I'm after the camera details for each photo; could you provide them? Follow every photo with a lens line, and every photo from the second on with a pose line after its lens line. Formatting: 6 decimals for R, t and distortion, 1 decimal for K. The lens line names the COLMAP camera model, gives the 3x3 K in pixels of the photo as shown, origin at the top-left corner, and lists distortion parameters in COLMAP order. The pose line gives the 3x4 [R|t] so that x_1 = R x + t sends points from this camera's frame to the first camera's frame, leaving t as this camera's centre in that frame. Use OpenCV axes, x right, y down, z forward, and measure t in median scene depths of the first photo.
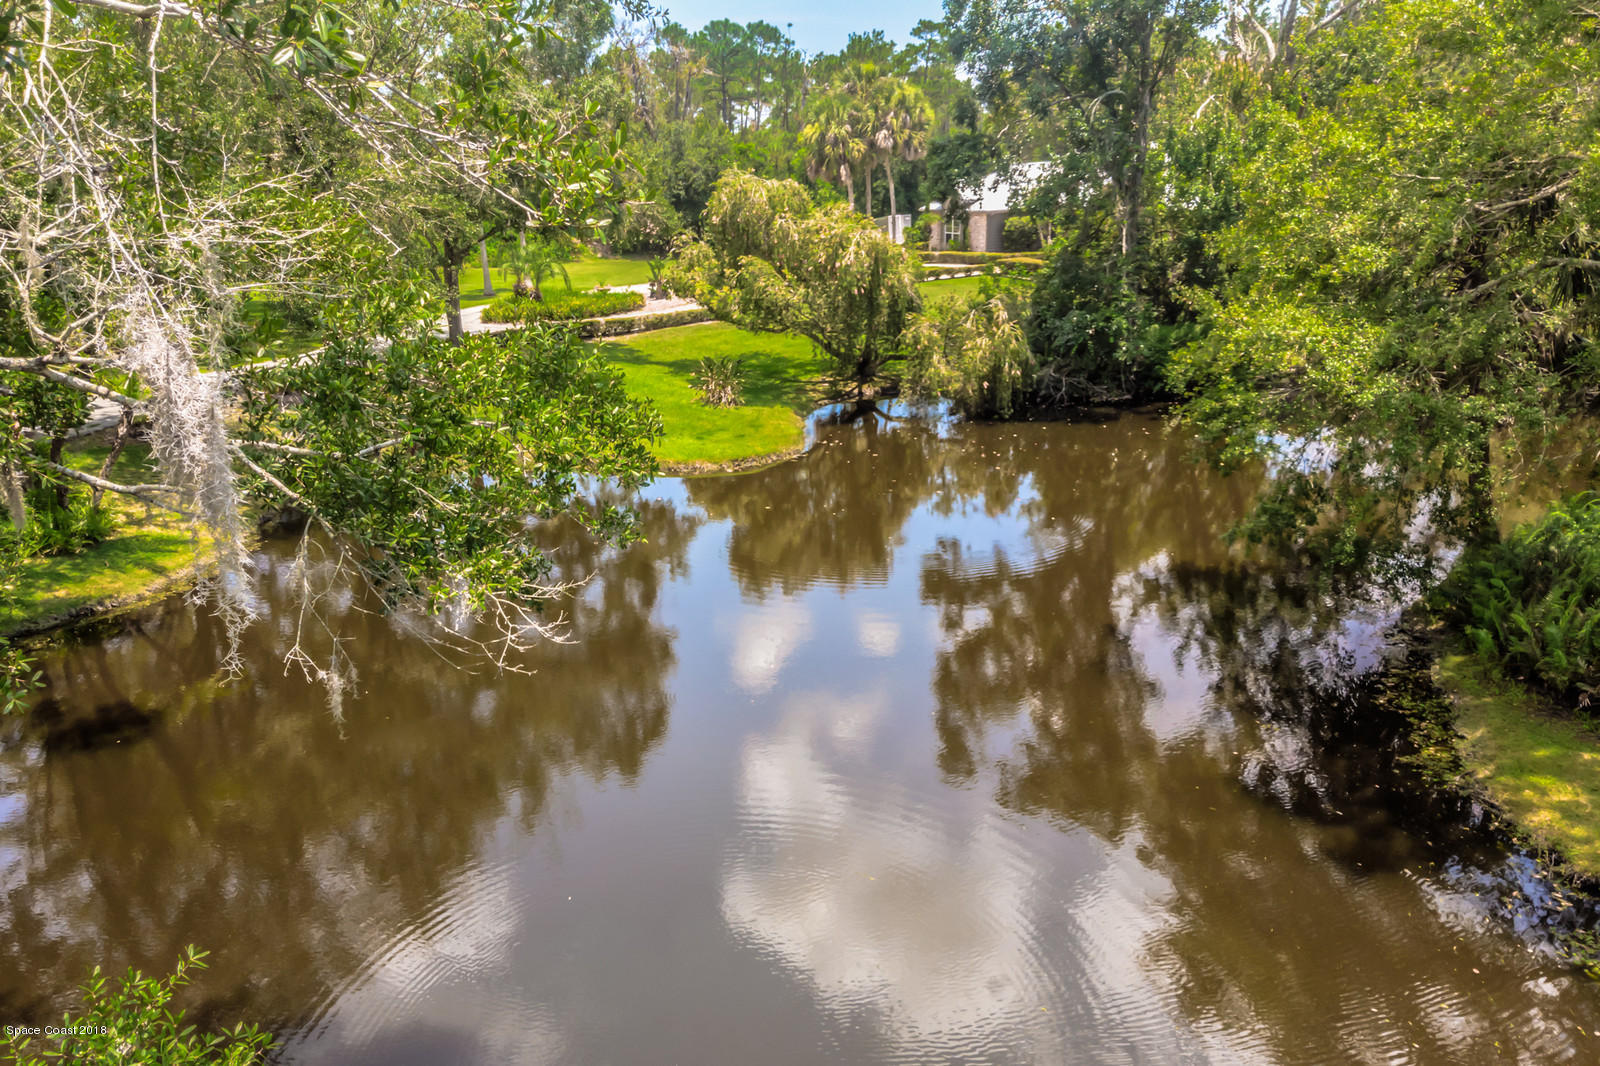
lens RADIAL K [[1115.2, 0, 801.8], [0, 1115.2, 533.9], [0, 0, 1]] dist [0.149428, -0.133928]
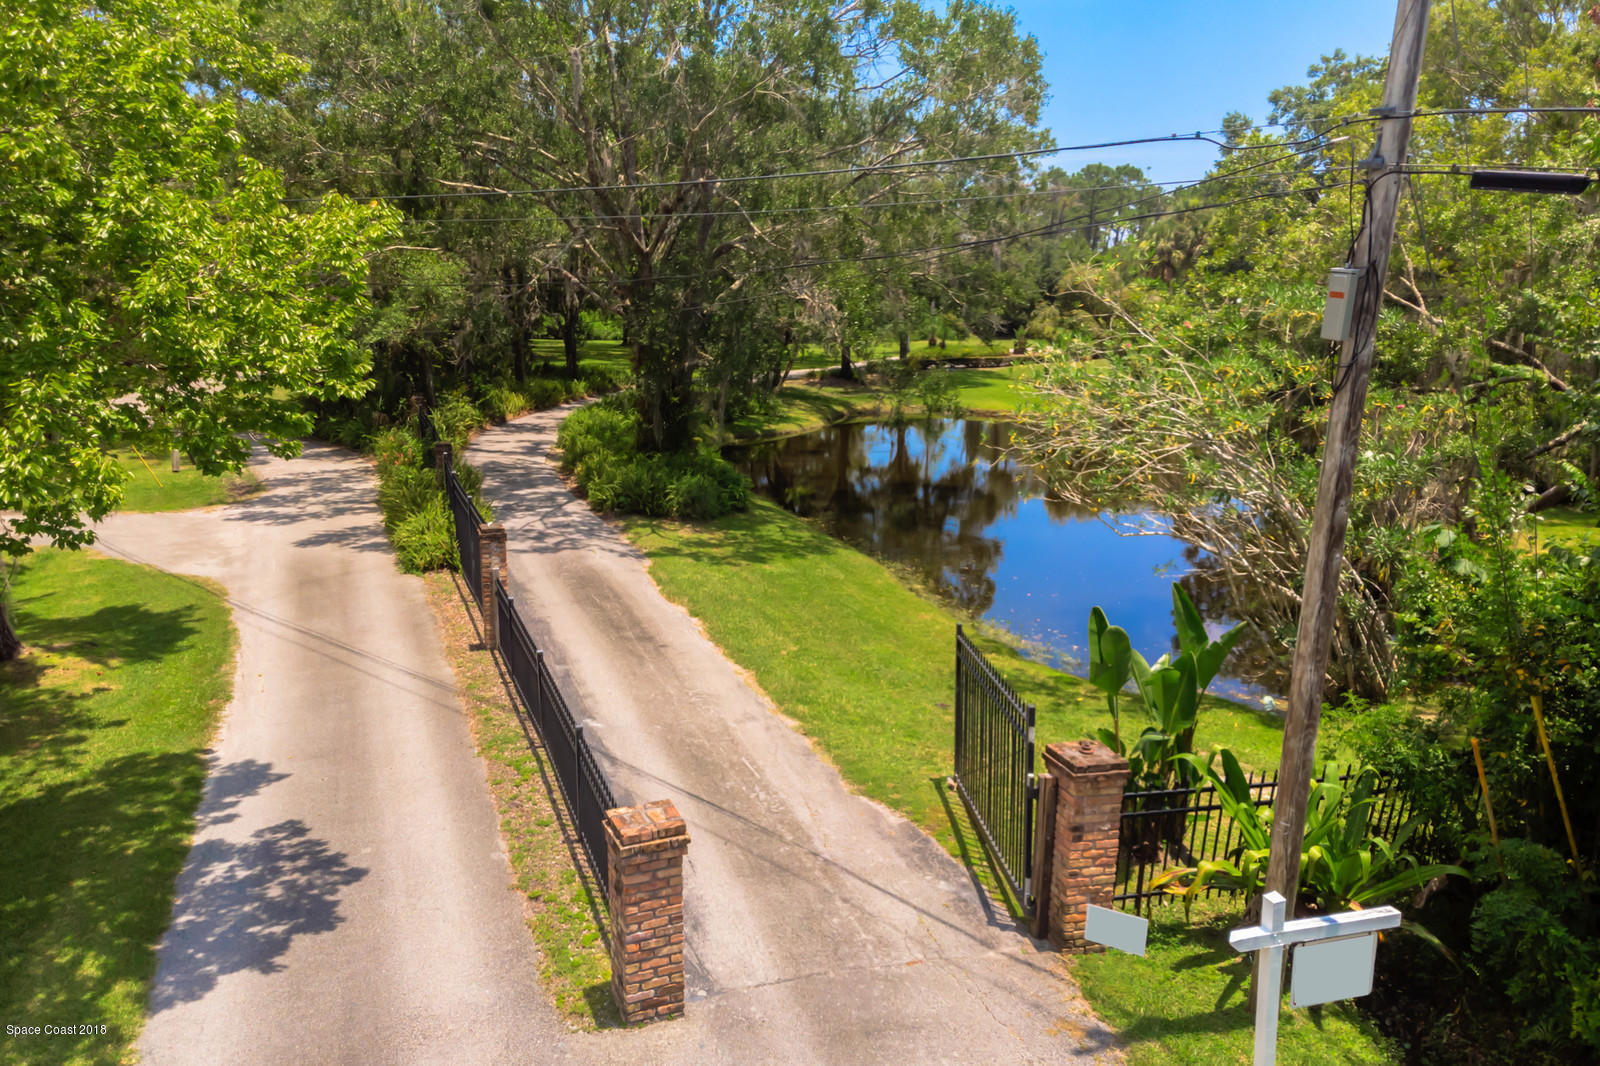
lens RADIAL K [[1115.2, 0, 799.5], [0, 1115.2, 533.1], [0, 0, 1]] dist [0.149428, -0.133928]
pose [[0.949929, 0.103216, -0.294925, 0.054442], [-0.131274, 0.988357, -0.076923, 0.164569], [0.283552, 0.111788, 0.952419, -0.430044]]
